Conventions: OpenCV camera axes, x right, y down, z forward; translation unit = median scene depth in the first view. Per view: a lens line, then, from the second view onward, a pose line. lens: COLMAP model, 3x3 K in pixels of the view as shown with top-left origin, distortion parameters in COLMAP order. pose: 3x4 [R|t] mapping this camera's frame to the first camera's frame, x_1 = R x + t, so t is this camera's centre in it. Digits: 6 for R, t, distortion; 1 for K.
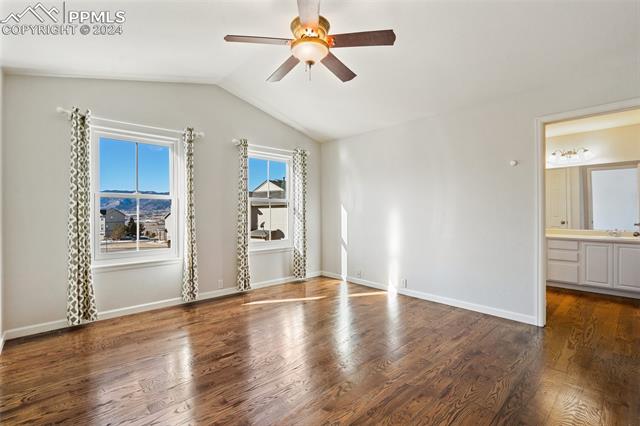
lens RADIAL K [[294.6, 0, 319.1], [0, 294.6, 211.0], [0, 0, 1]] dist [0.005456, 0.001684]
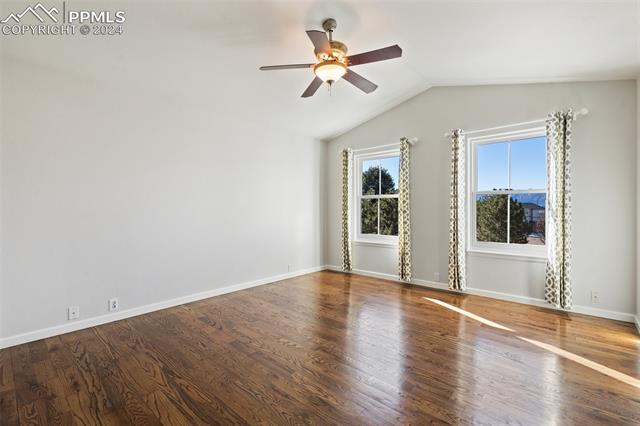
lens RADIAL K [[294.6, 0, 320.7], [0, 294.6, 210.6], [0, 0, 1]] dist [0.005456, 0.001684]
pose [[0.101395, 0.003946, -0.994838, 0.640778], [0.001698, 0.999990, 0.004140, 0.008924], [0.994845, -0.002109, 0.101387, 0.477026]]
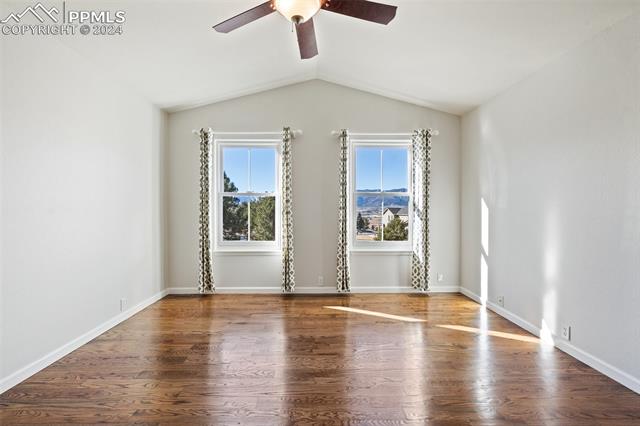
lens RADIAL K [[294.6, 0, 317.1], [0, 294.6, 213.8], [0, 0, 1]] dist [0.005456, 0.001684]
pose [[0.748349, 0.009033, -0.663243, 0.300442], [-0.000343, 0.999912, 0.013231, 0.009331], [0.663305, -0.009674, 0.748287, 0.252203]]
